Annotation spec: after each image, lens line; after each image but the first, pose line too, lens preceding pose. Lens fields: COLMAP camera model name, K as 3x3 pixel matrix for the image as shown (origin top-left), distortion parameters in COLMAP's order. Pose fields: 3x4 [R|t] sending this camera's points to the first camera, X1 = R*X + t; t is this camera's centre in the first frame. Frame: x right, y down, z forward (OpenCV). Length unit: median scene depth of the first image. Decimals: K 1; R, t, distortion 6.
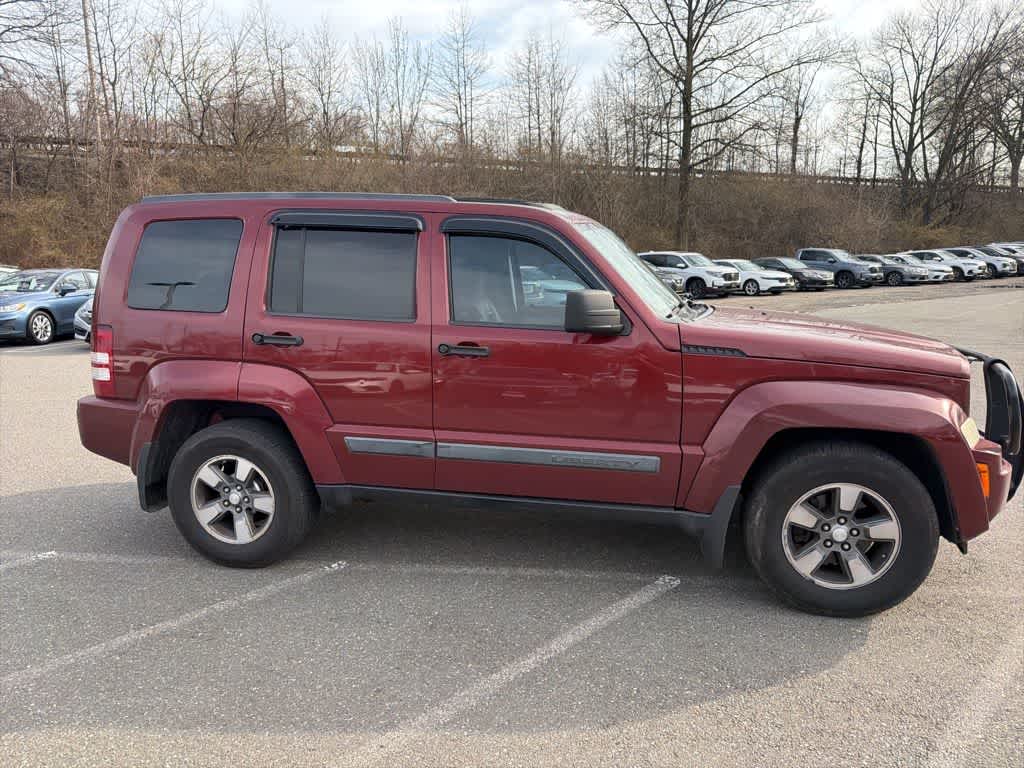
lens RADIAL K [[729.4, 0, 503.1], [0, 729.4, 379.5], [0, 0, 1]] dist [0.026746, -0.033941]
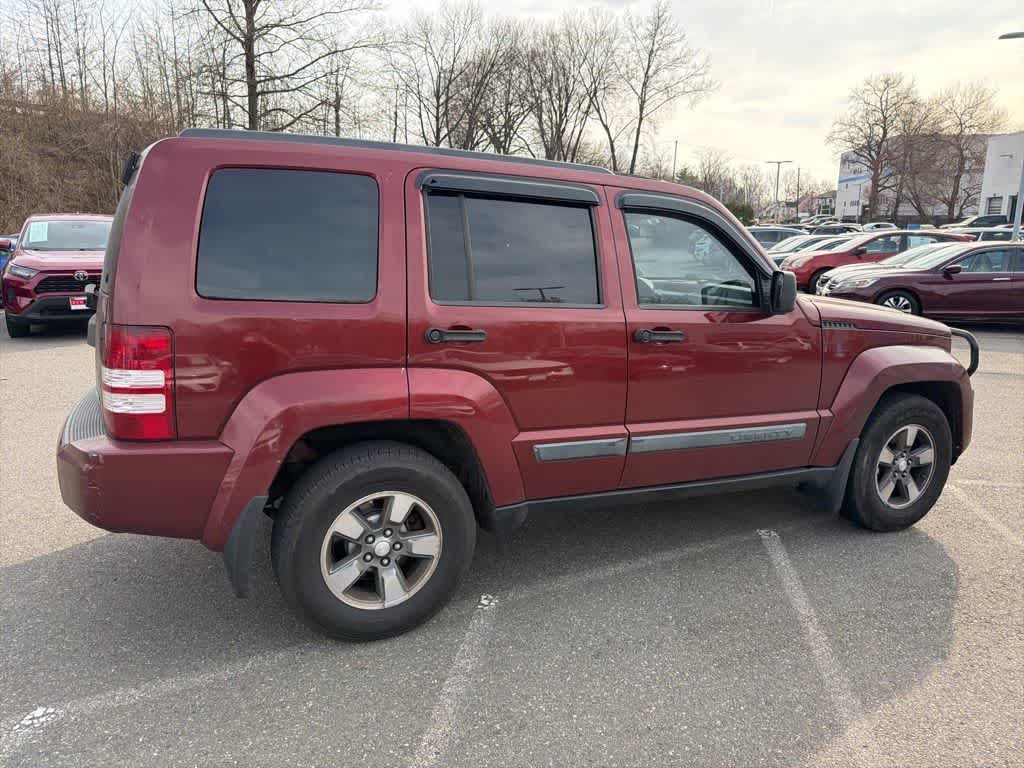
lens RADIAL K [[729.4, 0, 503.1], [0, 729.4, 379.5], [0, 0, 1]] dist [0.026746, -0.033941]
pose [[0.806994, -0.086743, 0.584154, -0.676366], [0.066541, 0.996211, 0.056005, -0.043787], [-0.586799, -0.006326, 0.809708, 0.312254]]
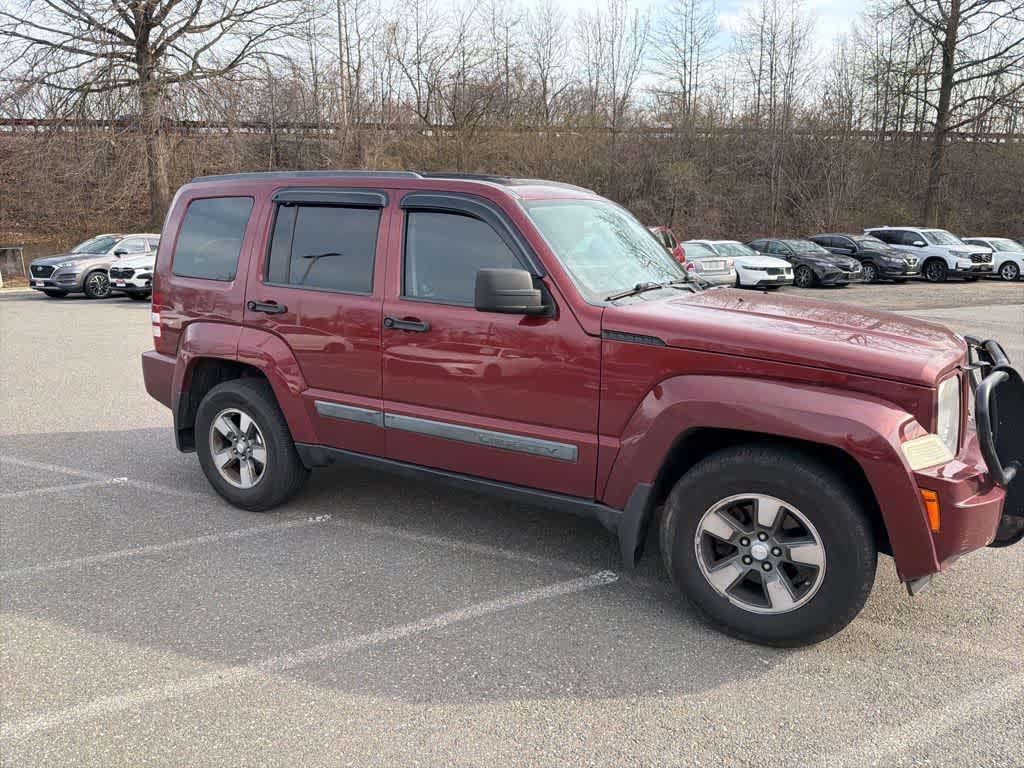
lens RADIAL K [[729.4, 0, 503.1], [0, 729.4, 379.5], [0, 0, 1]] dist [0.026746, -0.033941]
pose [[0.950763, 0.069281, -0.302076, 0.342567], [-0.059008, 0.997330, 0.043013, -0.013666], [0.304249, -0.023070, 0.952313, 0.052886]]
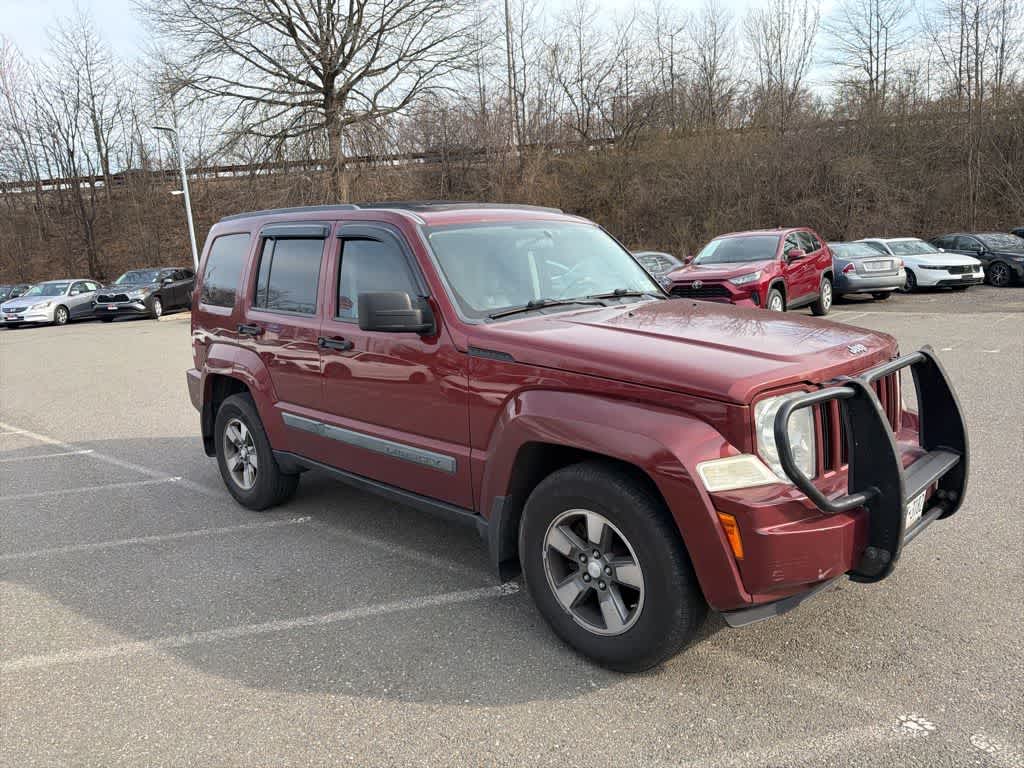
lens RADIAL K [[730.5, 0, 508.7], [0, 730.5, 363.9], [0, 0, 1]] dist [0.027485, -0.040041]
pose [[0.843711, 0.050082, -0.534457, 0.679790], [-0.046336, 0.998717, 0.020439, -0.038870], [0.534795, 0.007520, 0.844949, 0.166691]]
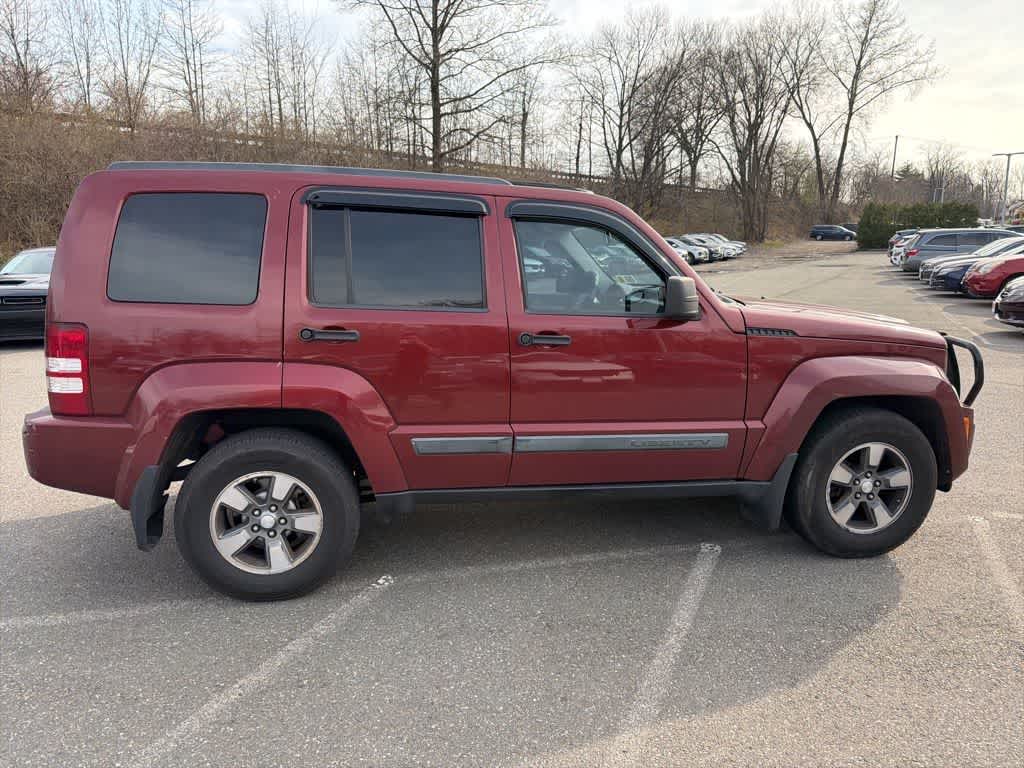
lens RADIAL K [[729.4, 0, 503.1], [0, 729.4, 379.5], [0, 0, 1]] dist [0.026746, -0.033941]
pose [[0.933136, -0.053061, 0.355587, -0.397129], [0.045801, 0.998535, 0.028811, -0.015356], [-0.356595, -0.010598, 0.934199, 0.099318]]
